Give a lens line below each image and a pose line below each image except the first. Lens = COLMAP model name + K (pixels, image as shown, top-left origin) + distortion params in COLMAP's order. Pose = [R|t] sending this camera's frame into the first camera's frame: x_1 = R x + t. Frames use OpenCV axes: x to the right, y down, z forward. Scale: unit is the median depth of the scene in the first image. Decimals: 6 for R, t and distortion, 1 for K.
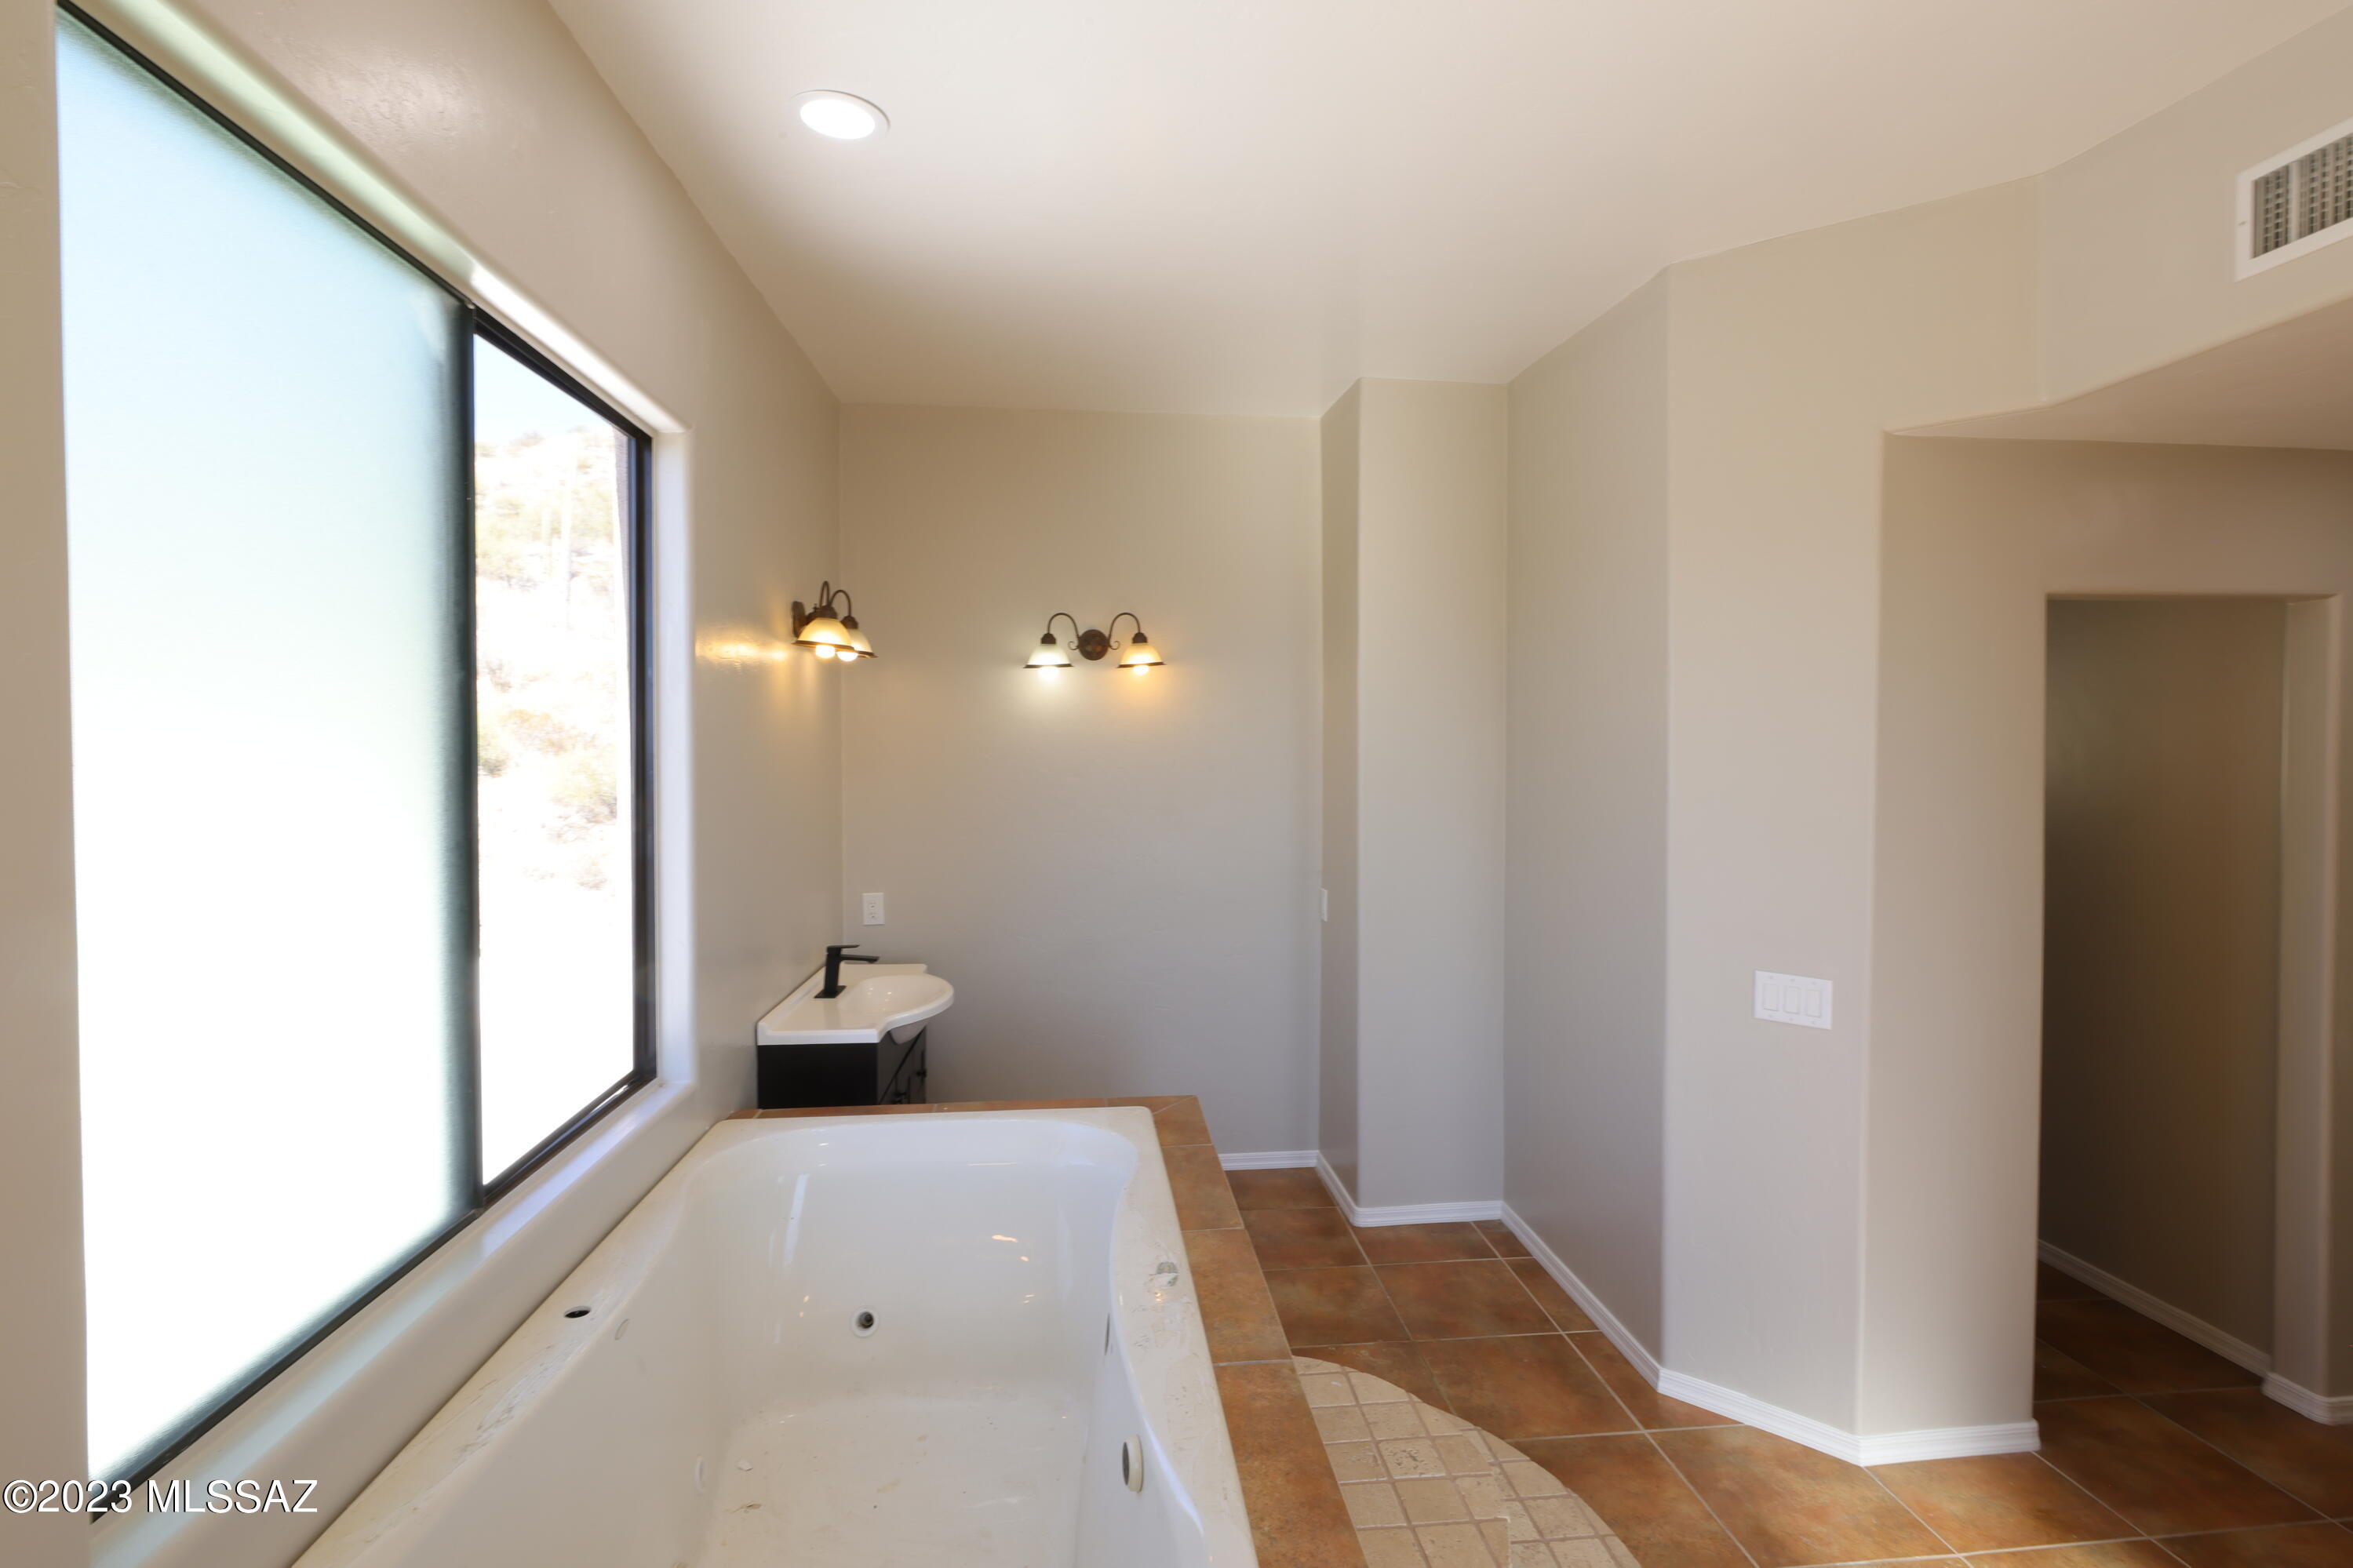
lens RADIAL K [[1061.0, 0, 1178.9], [0, 1061.0, 774.0], [0, 0, 1]] dist [-0.001772, -0.000438]
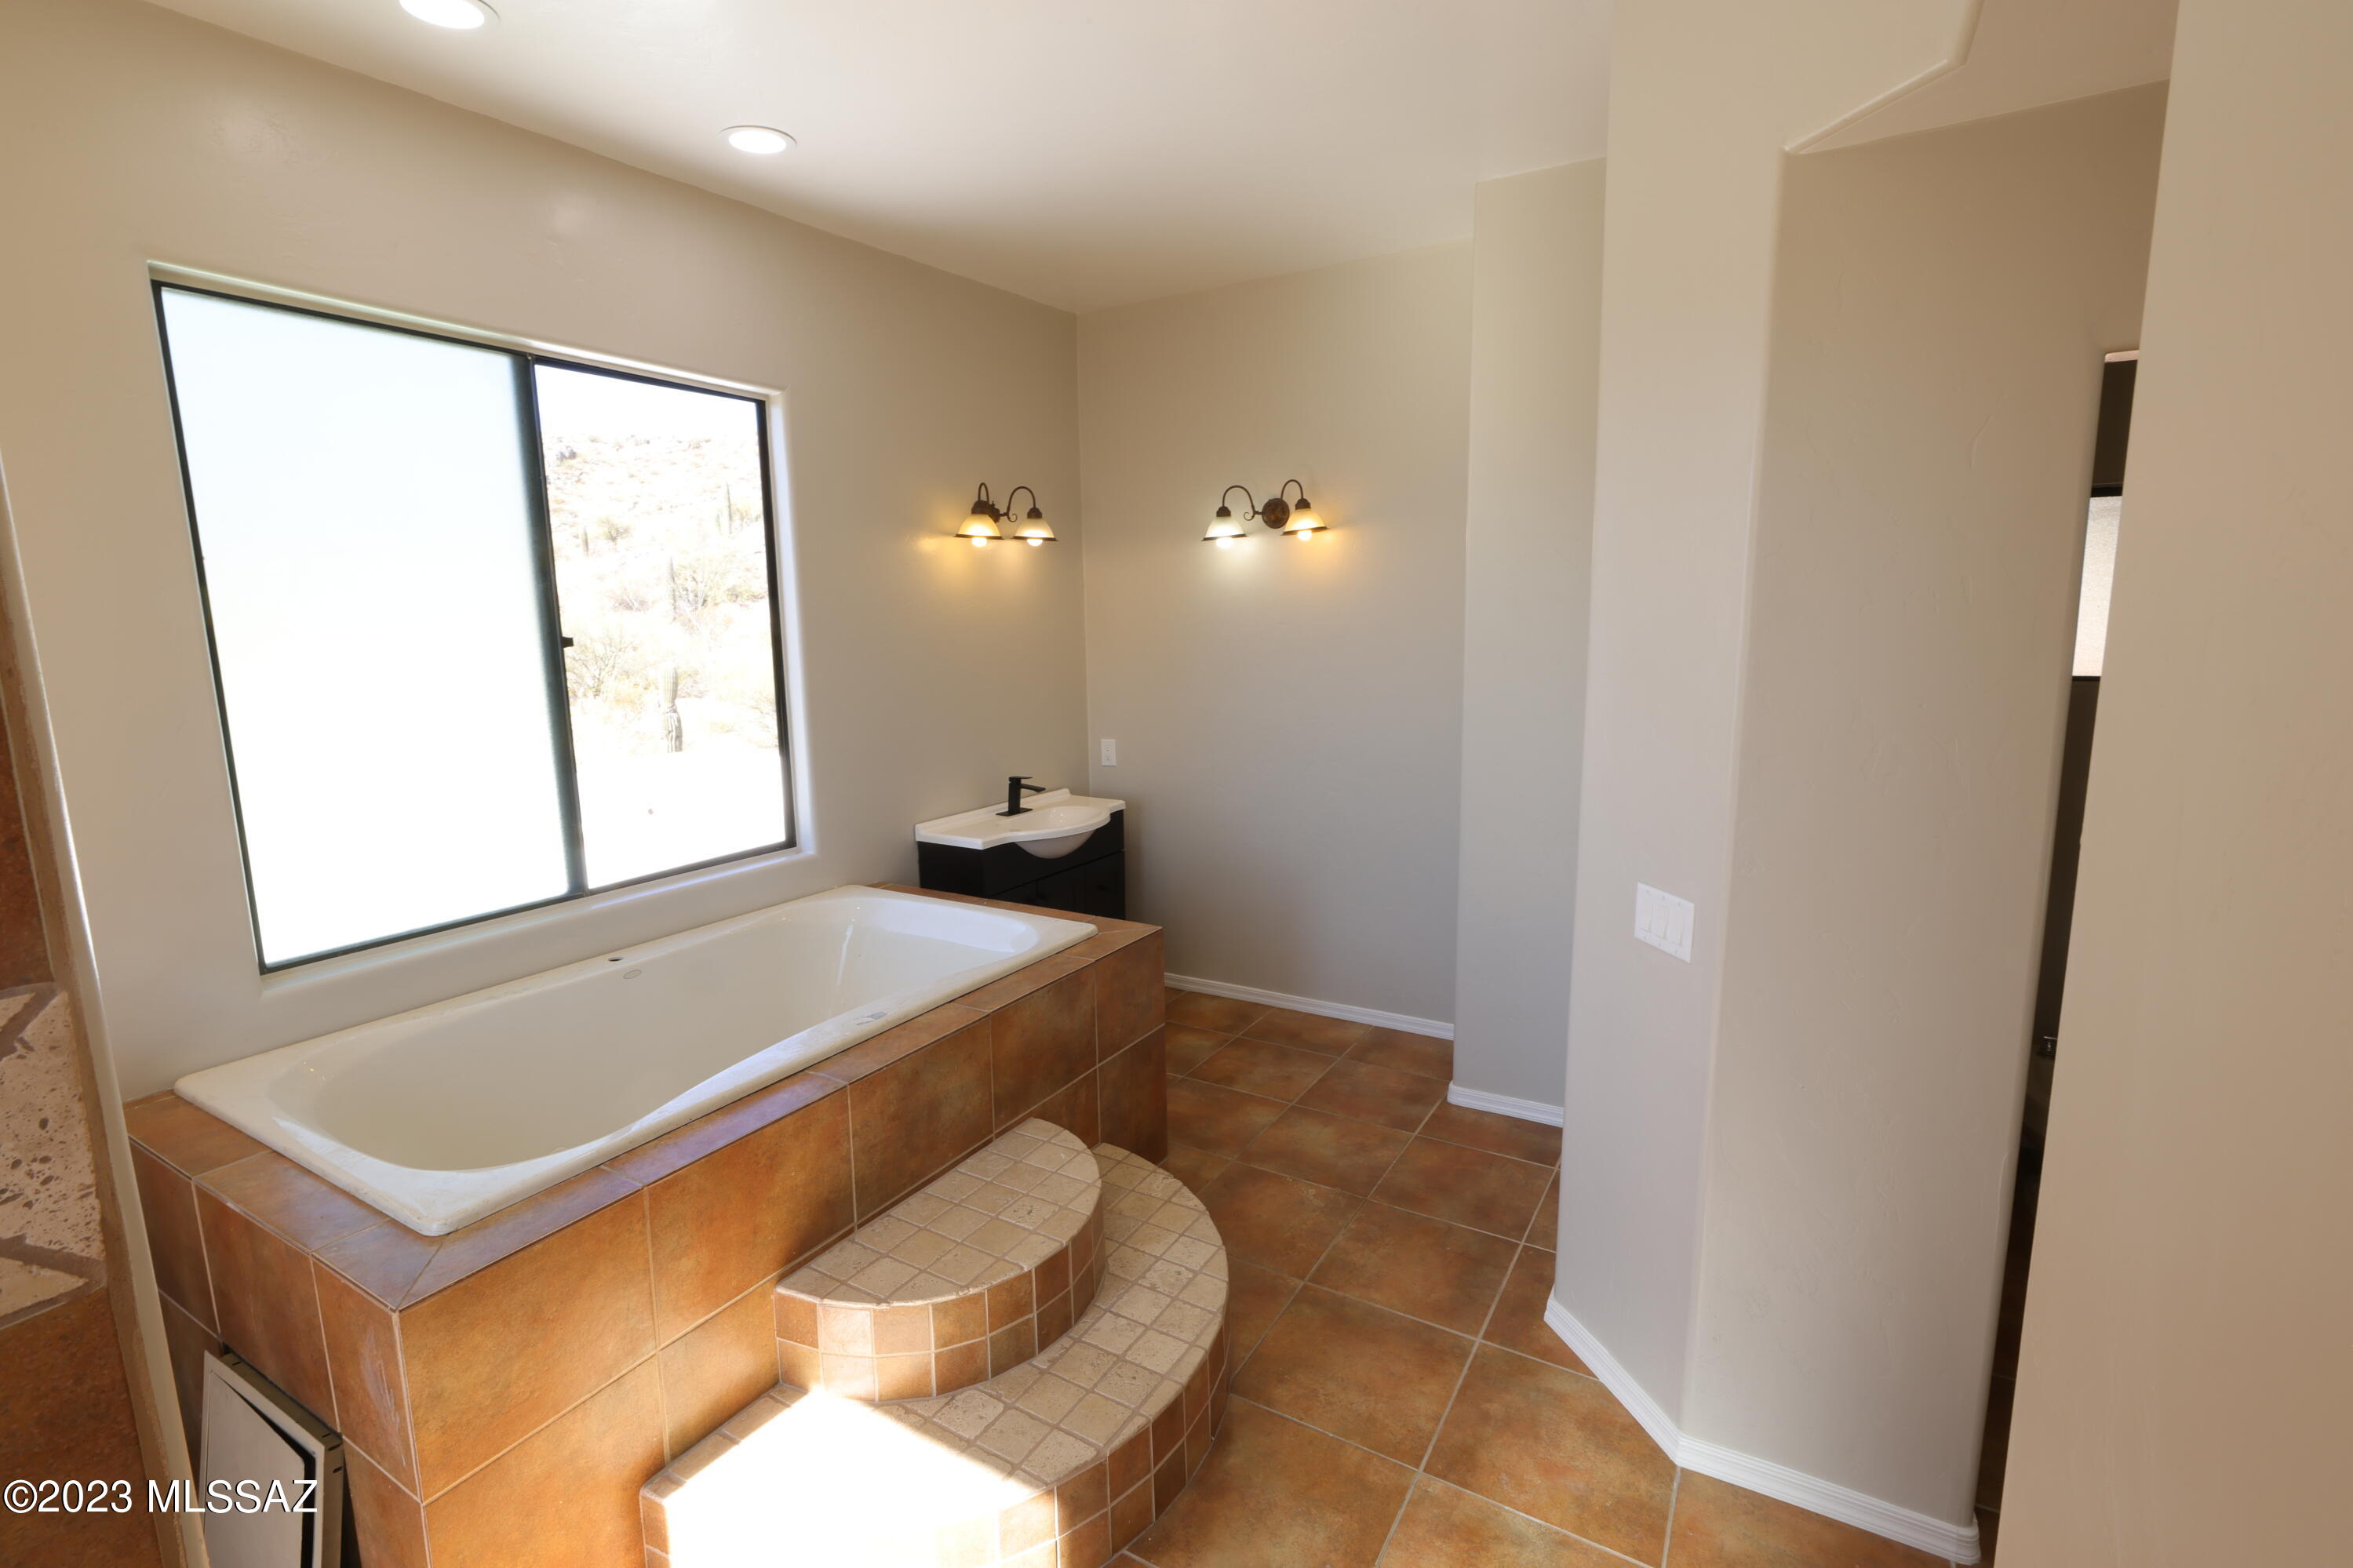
lens RADIAL K [[1061.0, 0, 1173.9], [0, 1061.0, 783.2], [0, 0, 1]] dist [-0.001772, -0.000438]
pose [[0.799169, 0.079864, -0.595777, 0.617382], [0.003567, 0.990487, 0.137560, -0.004376], [0.601096, -0.112059, 0.791282, 0.115669]]
